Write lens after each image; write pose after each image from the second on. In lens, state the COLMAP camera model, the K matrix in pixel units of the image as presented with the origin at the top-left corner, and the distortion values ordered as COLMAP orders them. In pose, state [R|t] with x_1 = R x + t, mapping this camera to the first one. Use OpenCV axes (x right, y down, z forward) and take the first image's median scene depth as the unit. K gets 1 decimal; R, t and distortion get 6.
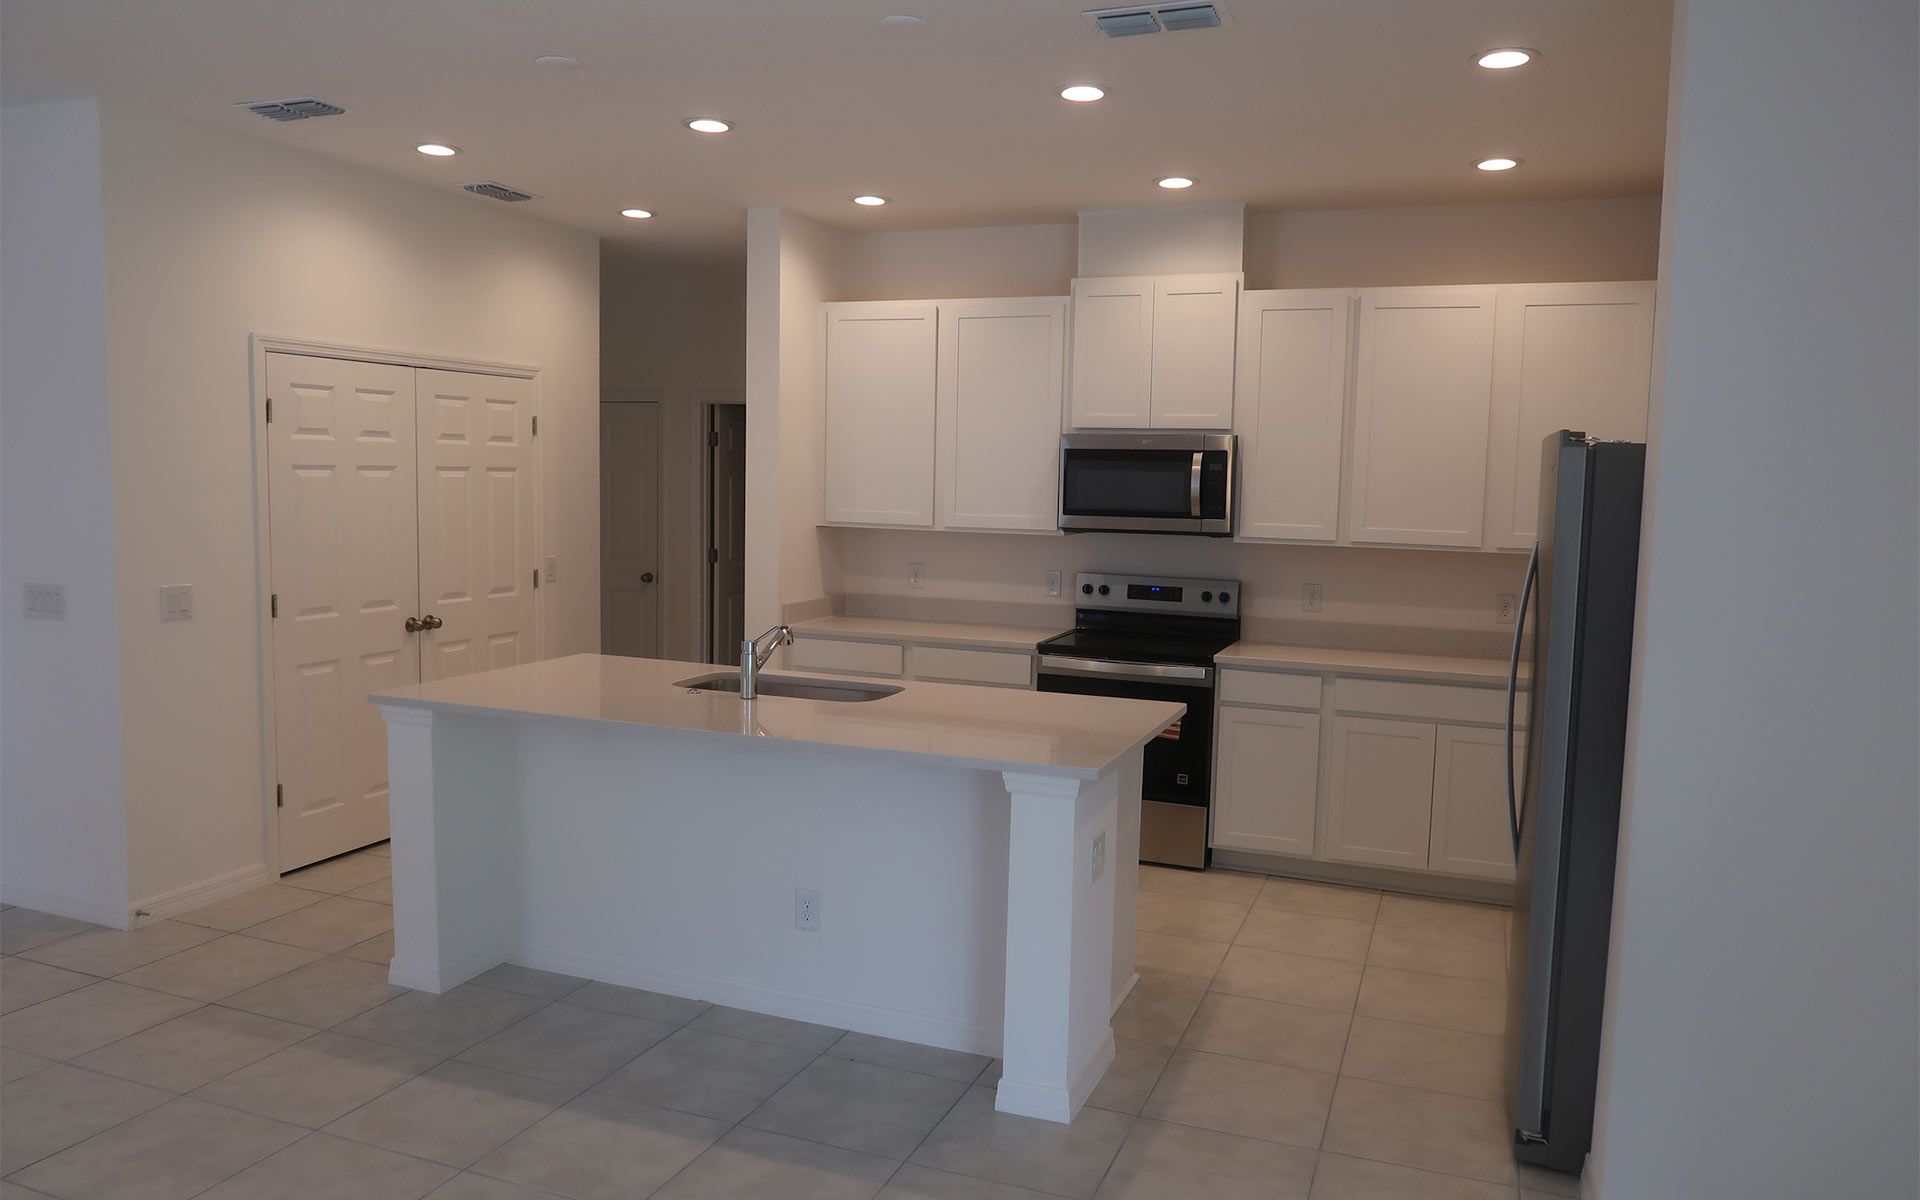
lens RADIAL K [[1329.4, 0, 949.5], [0, 1329.4, 599.1], [0, 0, 1]] dist [-0.031959, 0.020217]
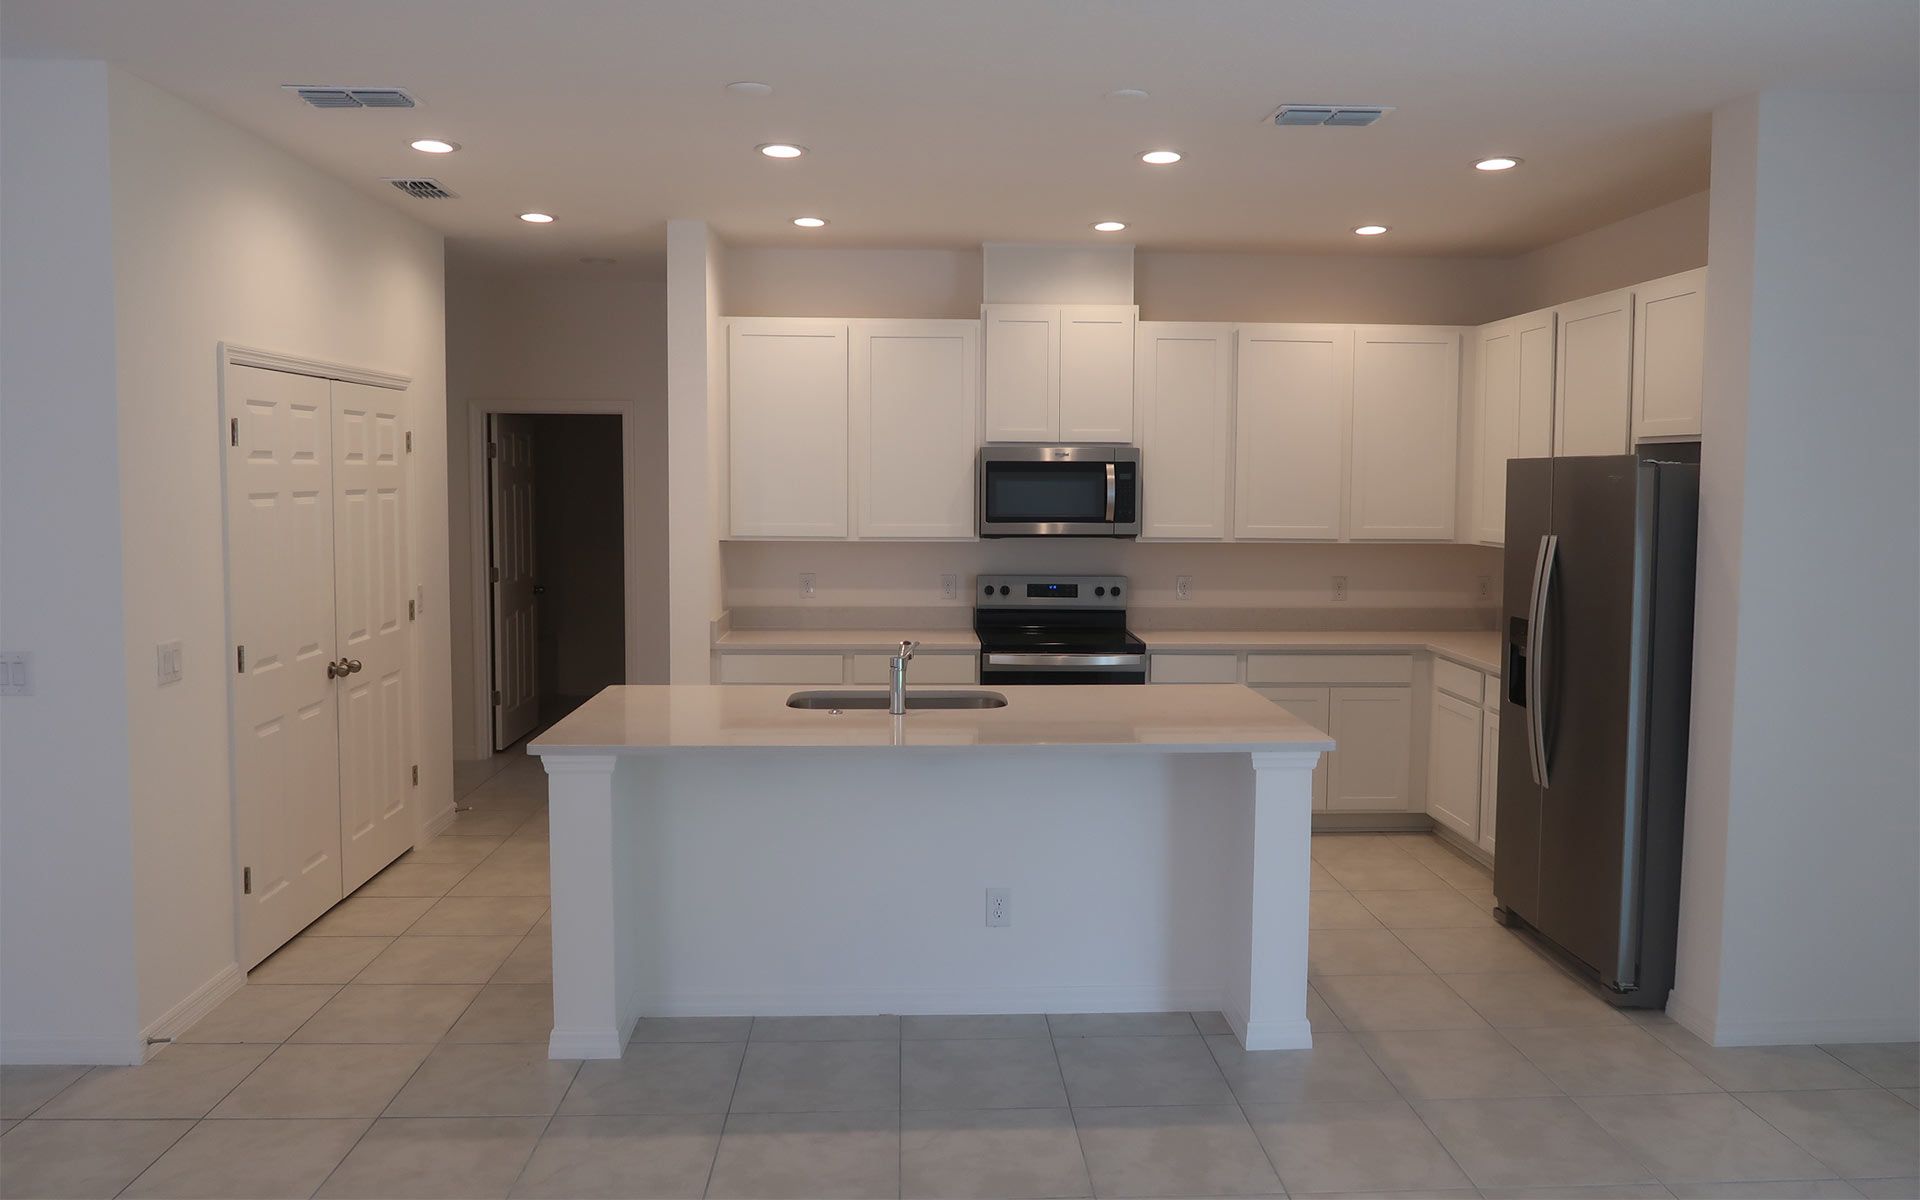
lens RADIAL K [[1329.4, 0, 951.6], [0, 1329.4, 563.7], [0, 0, 1]] dist [-0.031959, 0.020217]
pose [[0.914642, -0.043590, 0.401908, -0.392755], [0.052222, 0.998580, -0.010540, -0.021296], [-0.400878, 0.030629, 0.915619, 0.027406]]
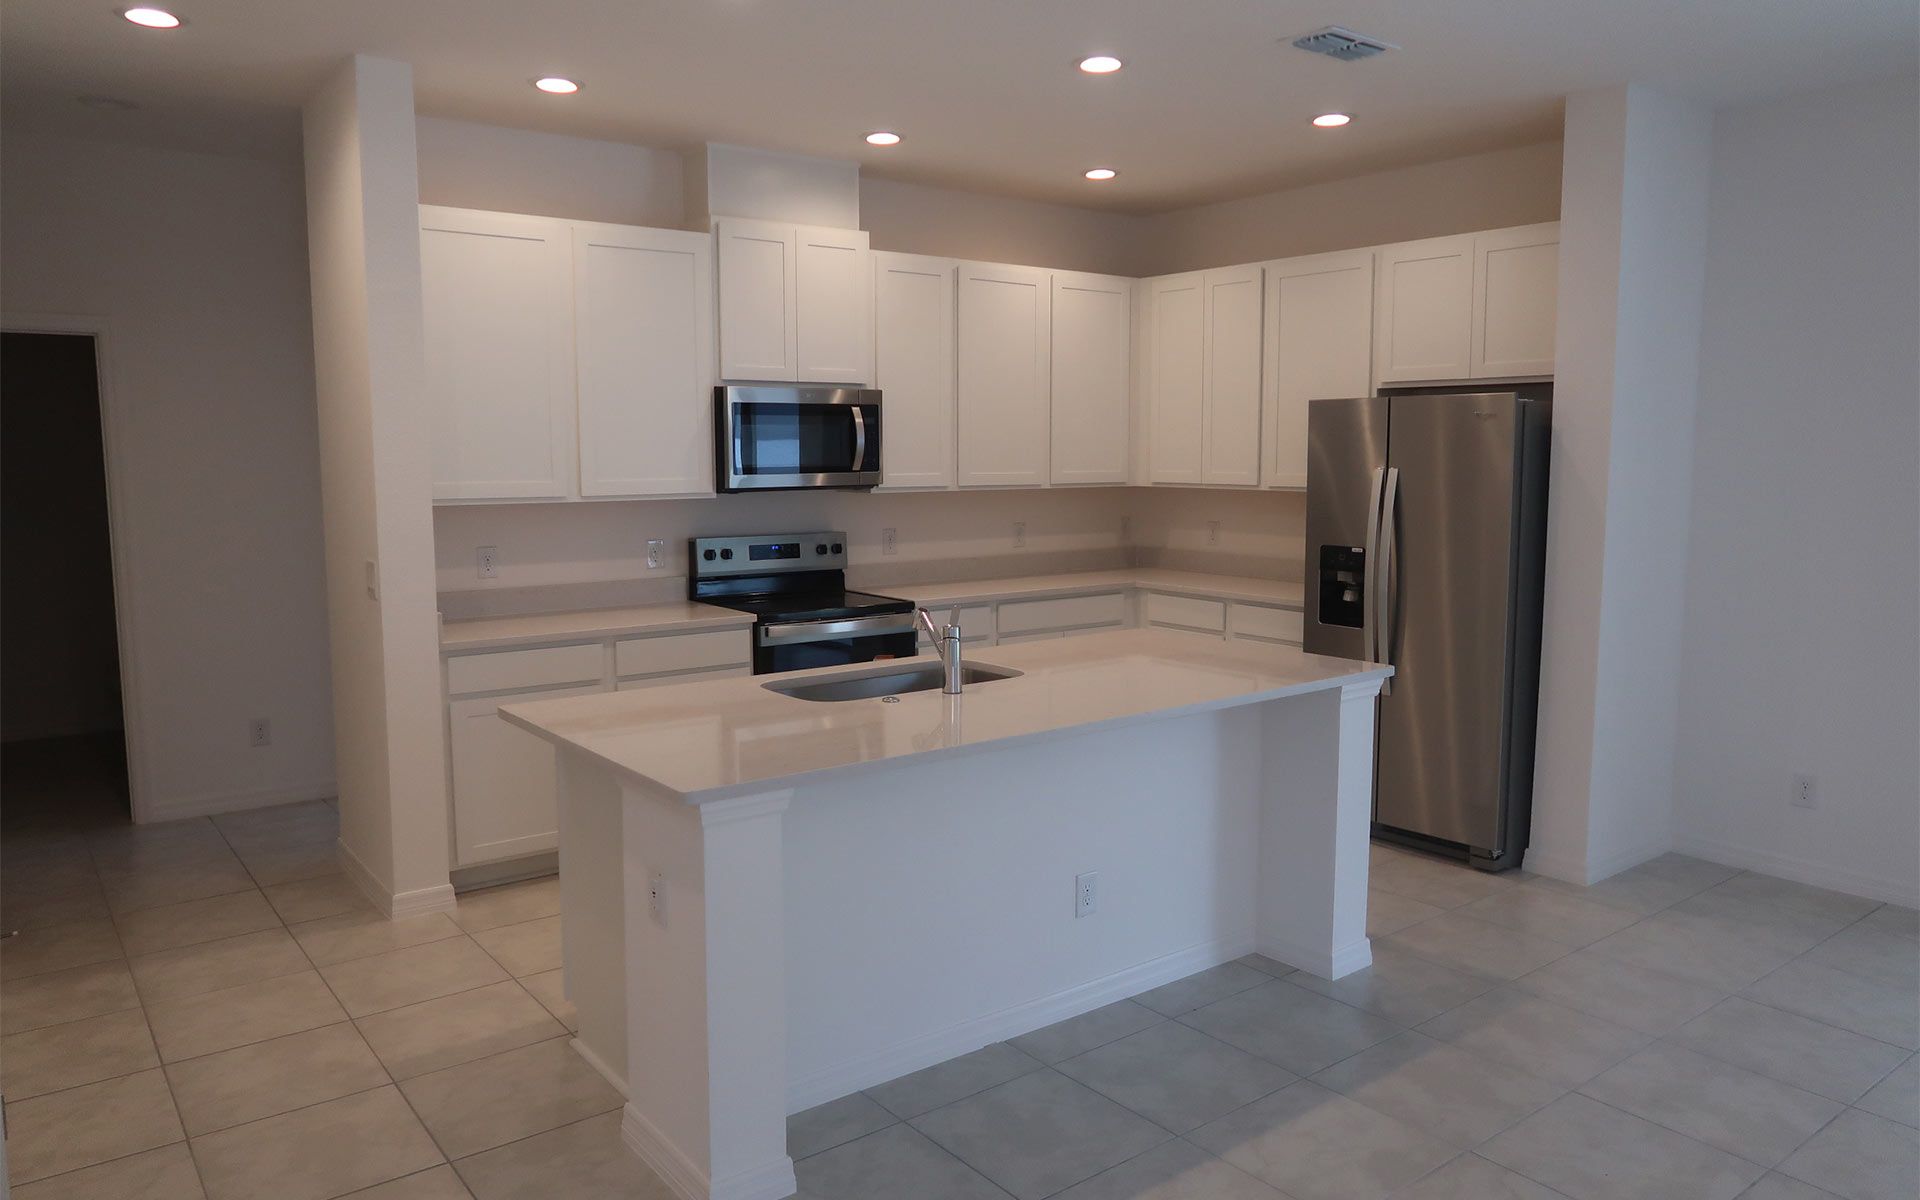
lens RADIAL K [[1329.4, 0, 958.9], [0, 1329.4, 601.0], [0, 0, 1]] dist [-0.031959, 0.020217]
pose [[0.513059, -0.122160, 0.849616, -0.656935], [0.093348, 0.991891, 0.086247, -0.043397], [-0.853262, 0.035060, 0.520302, 0.410872]]
